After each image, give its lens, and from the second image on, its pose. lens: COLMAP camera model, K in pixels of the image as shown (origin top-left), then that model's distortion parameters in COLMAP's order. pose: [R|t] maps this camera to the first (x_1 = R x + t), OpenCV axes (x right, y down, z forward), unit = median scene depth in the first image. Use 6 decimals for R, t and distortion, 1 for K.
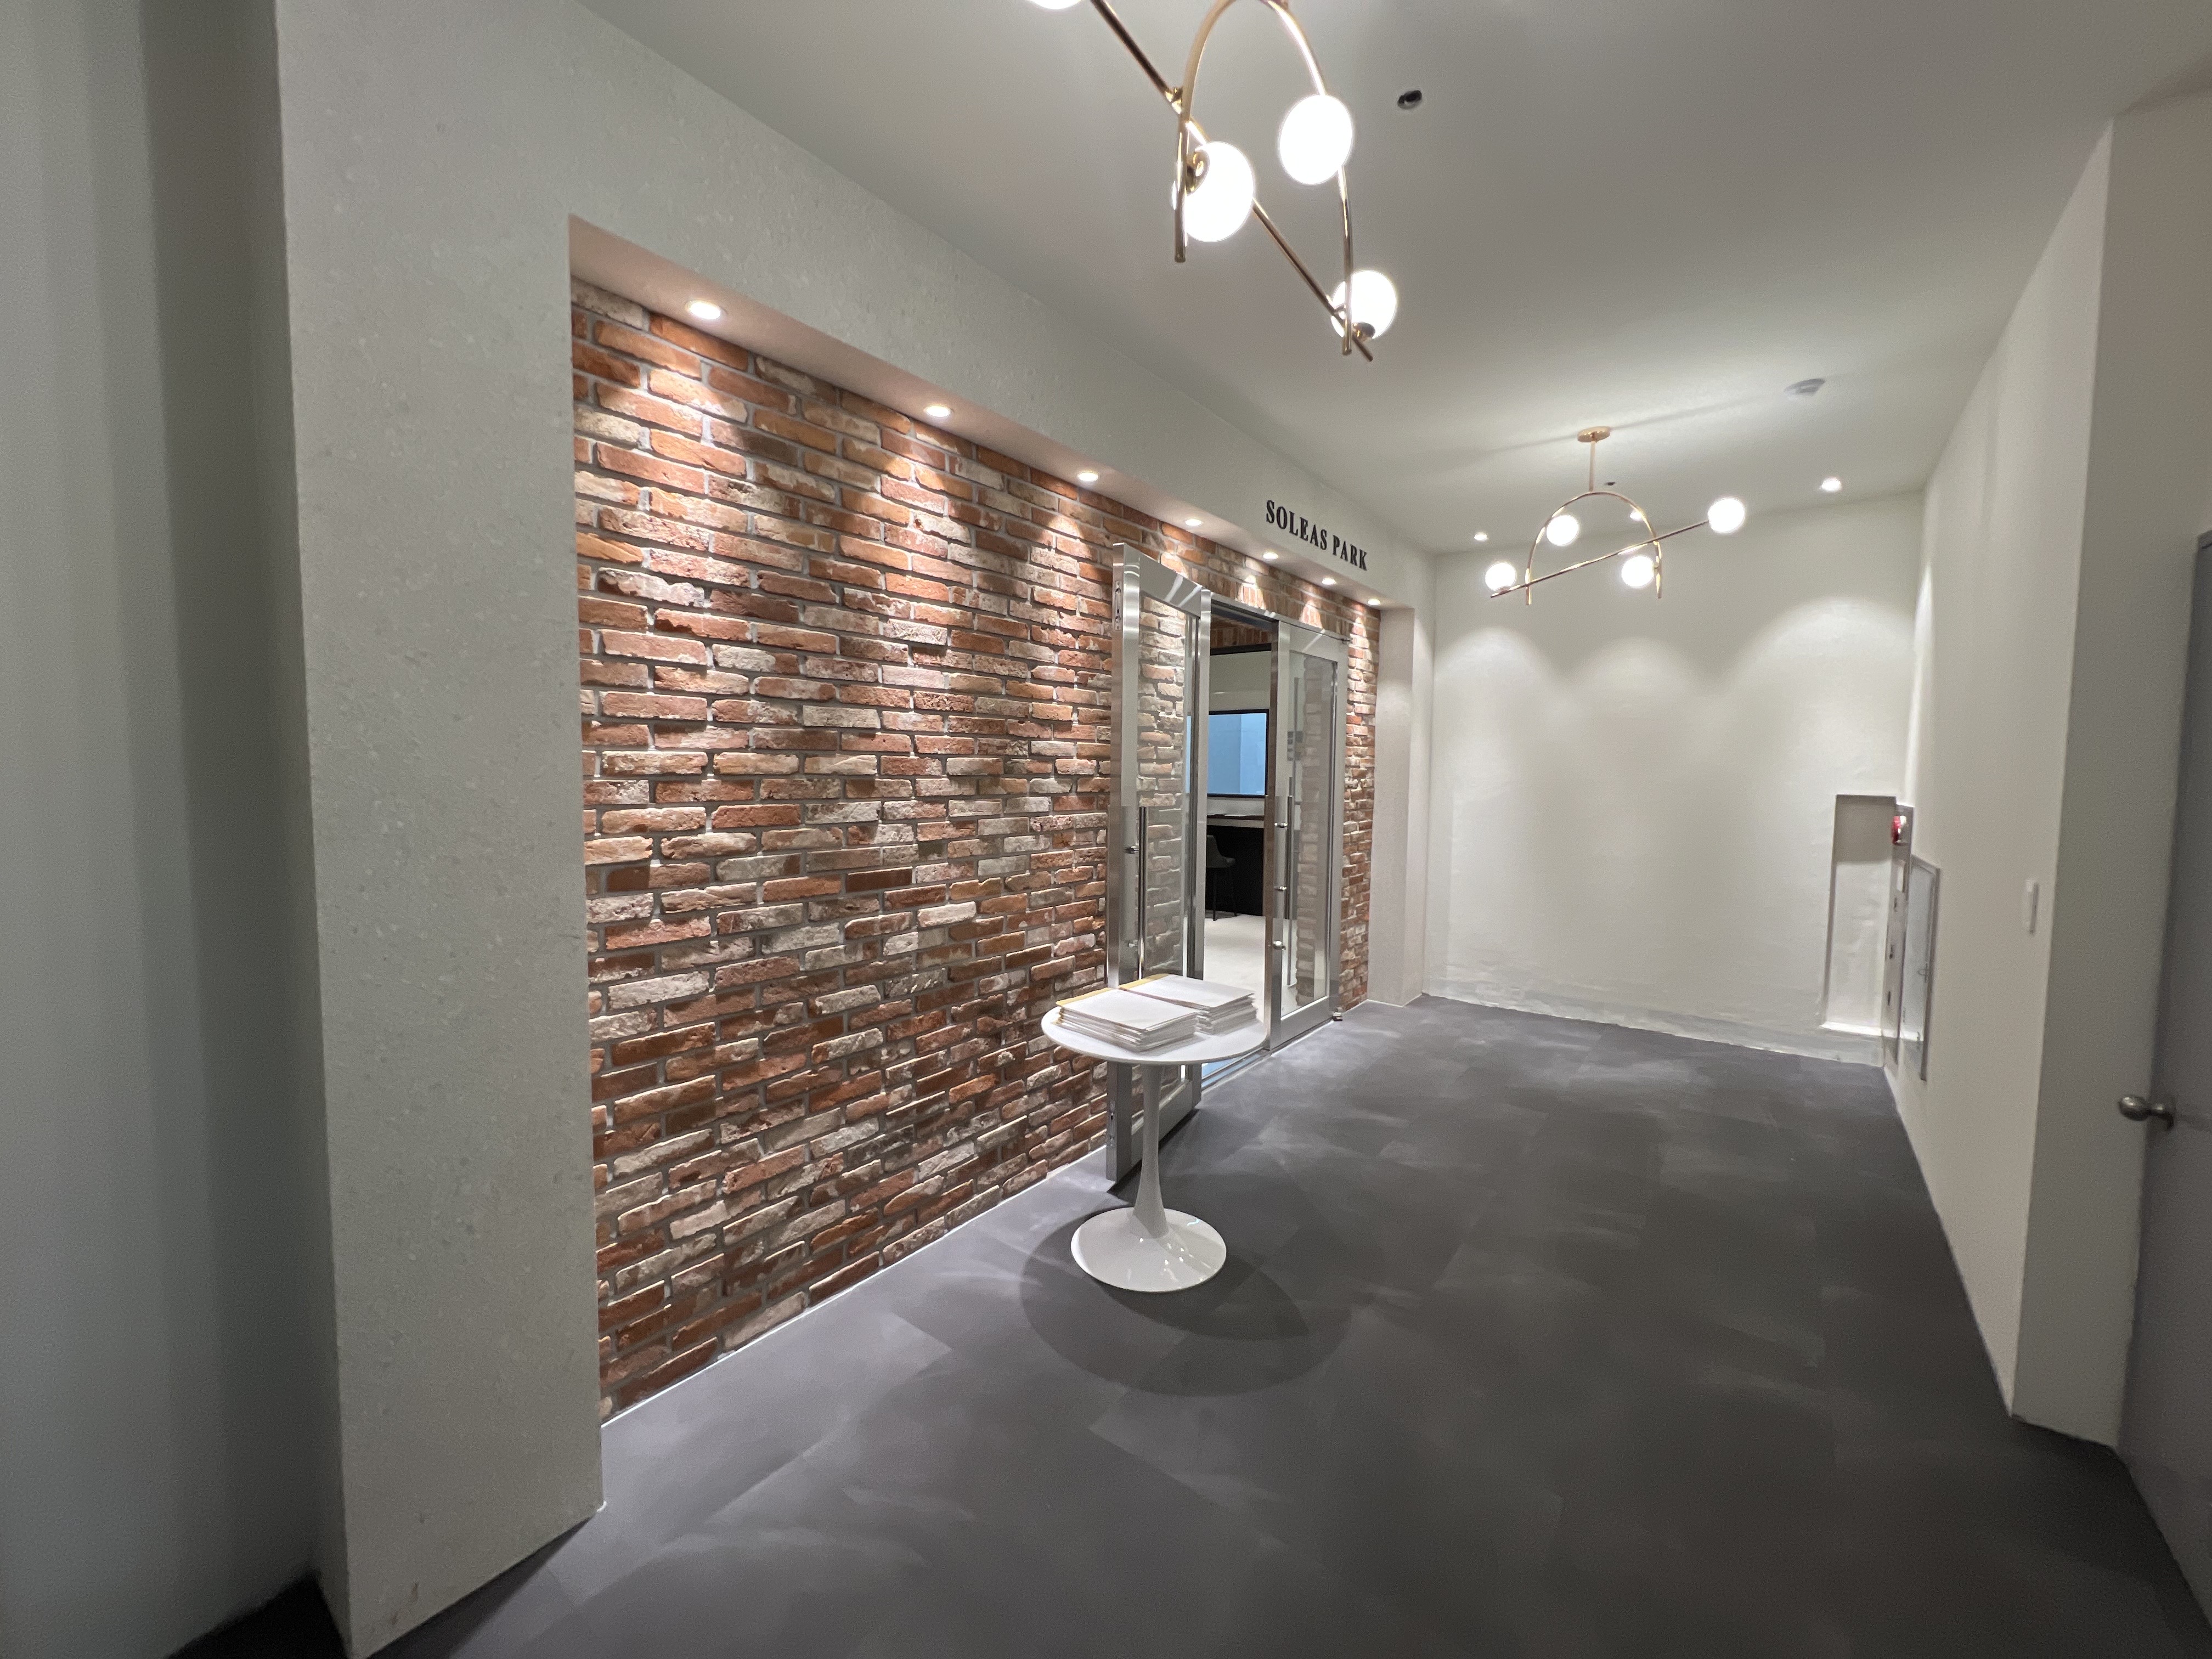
lens RADIAL K [[880.2, 0, 1102.5], [0, 880.2, 826.9], [0, 0, 1]] dist [-0.004909, 0.001306]
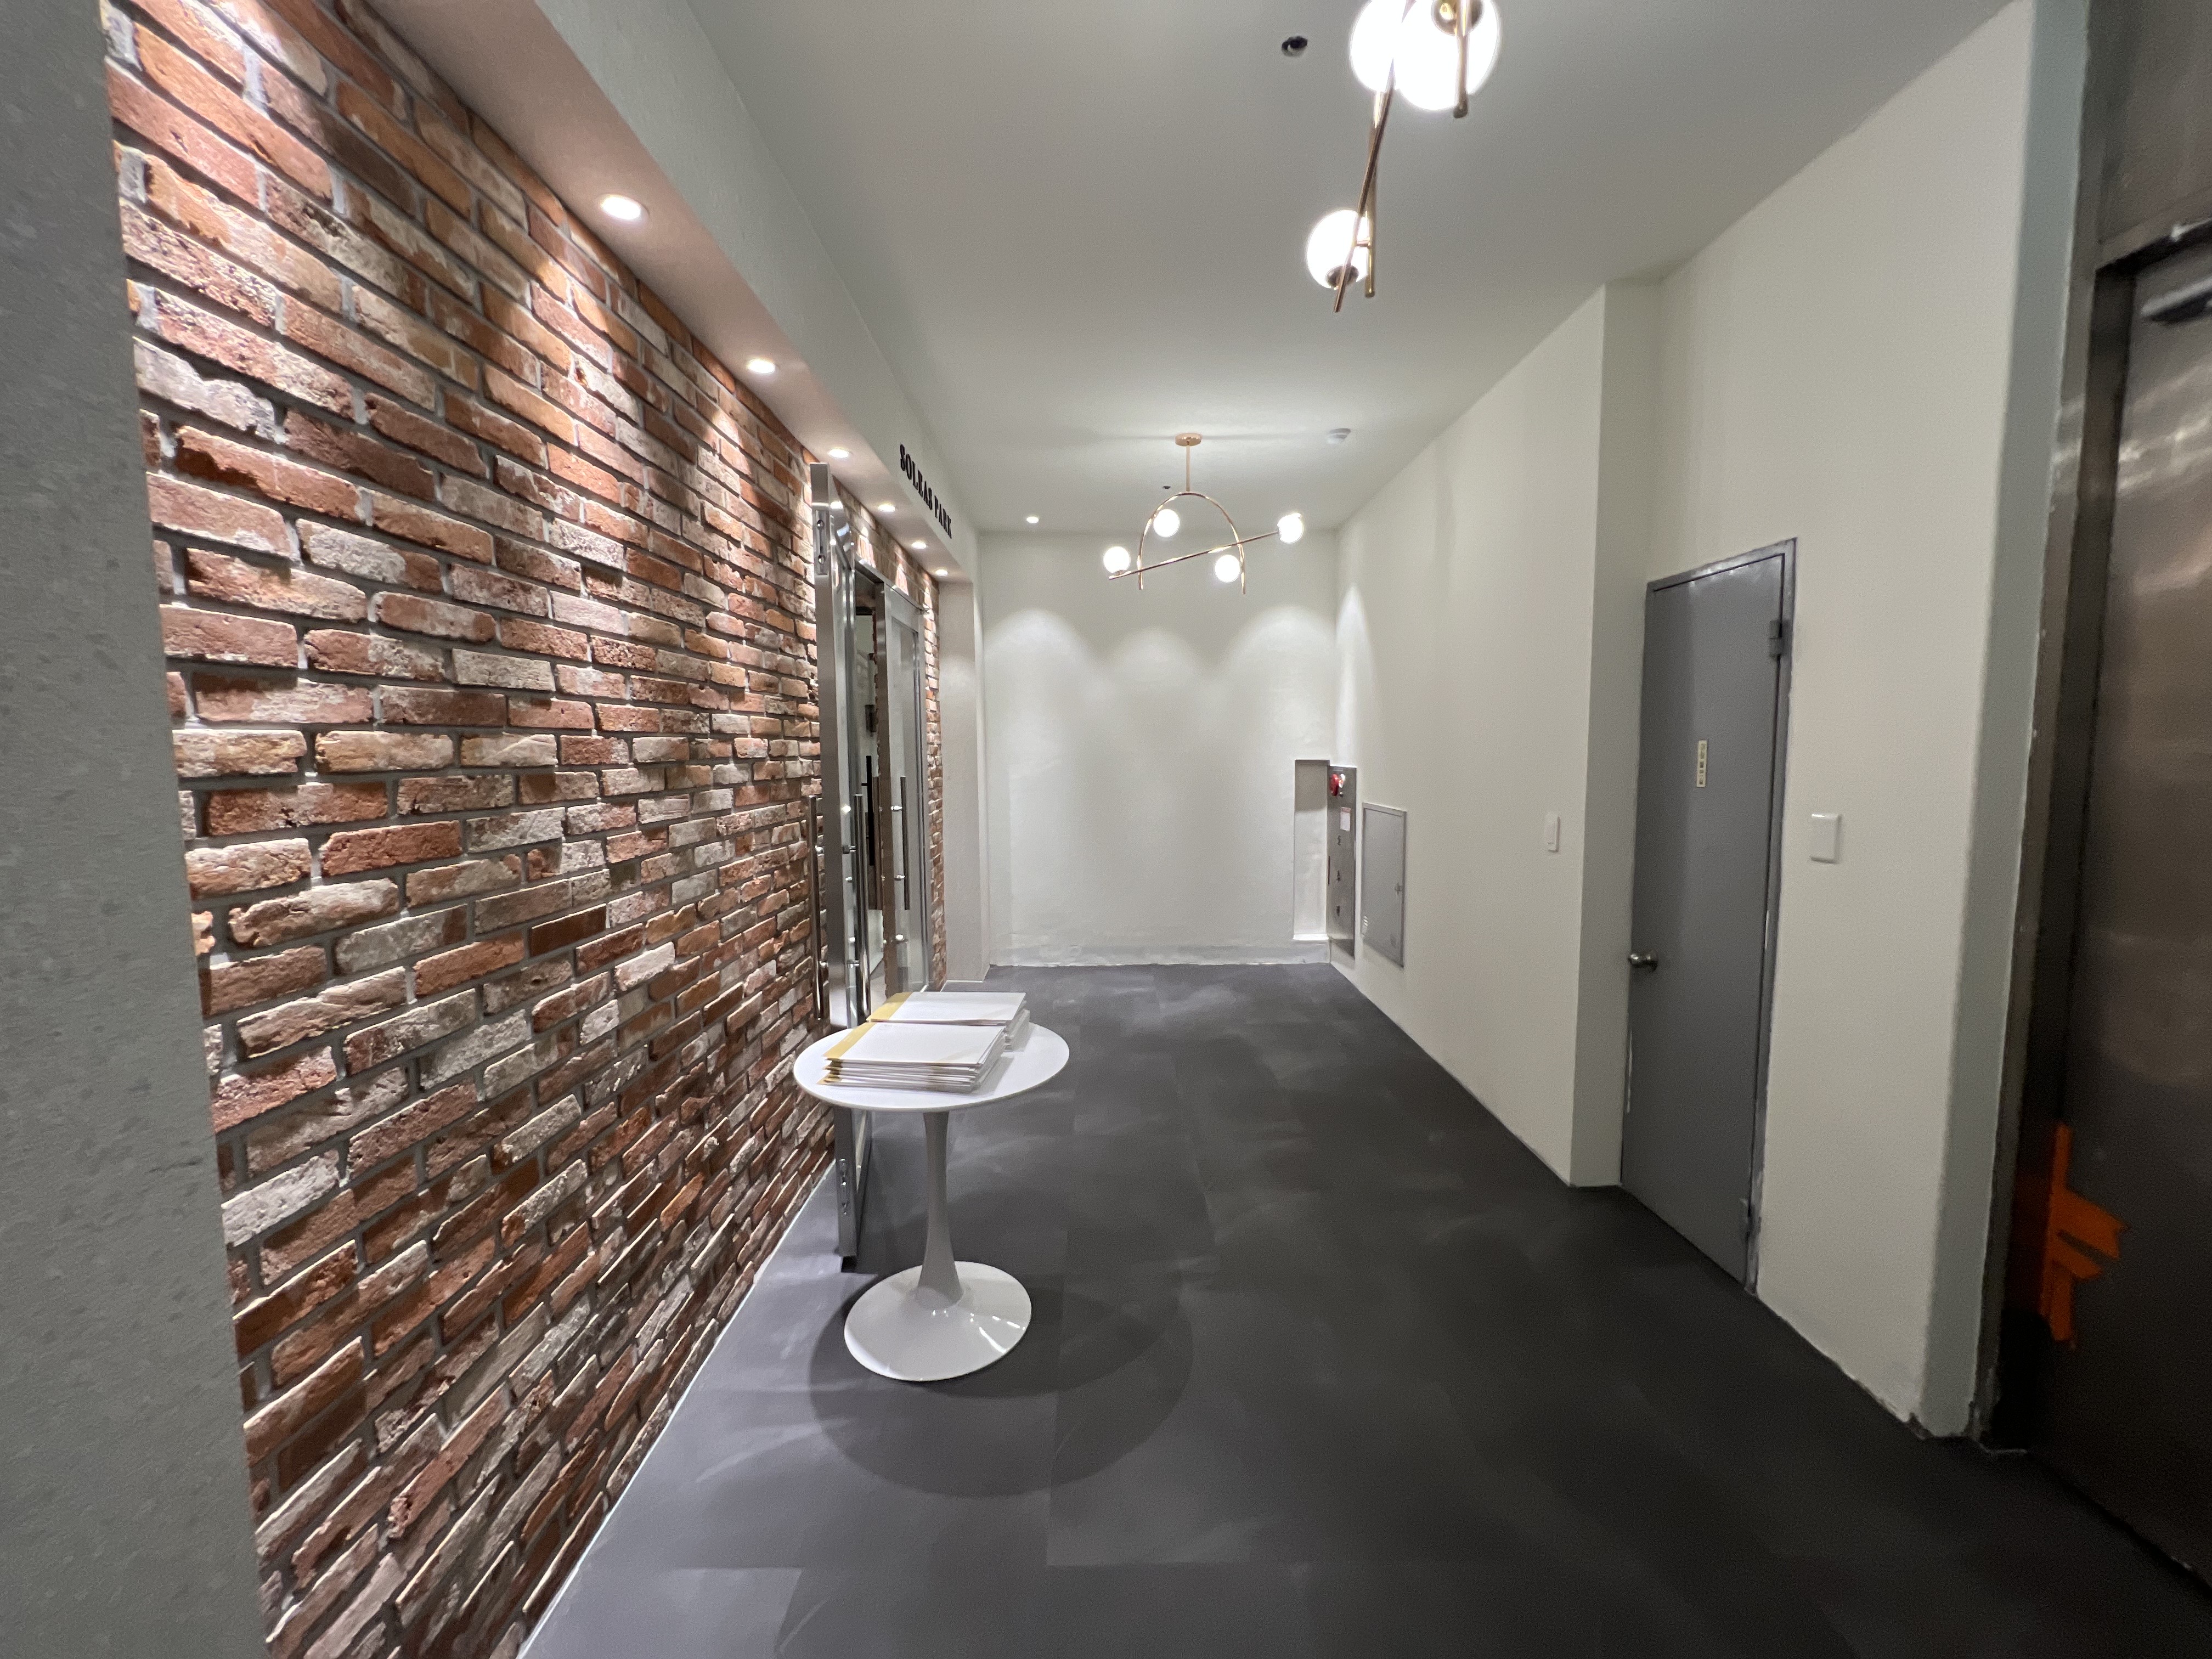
lens RADIAL K [[880.2, 0, 1102.5], [0, 880.2, 826.9], [0, 0, 1]] dist [-0.004909, 0.001306]
pose [[0.791423, -0.071783, 0.607040, -0.329984], [0.056114, 0.997419, 0.044788, -0.021321], [-0.608688, -0.001383, 0.793408, 0.259359]]
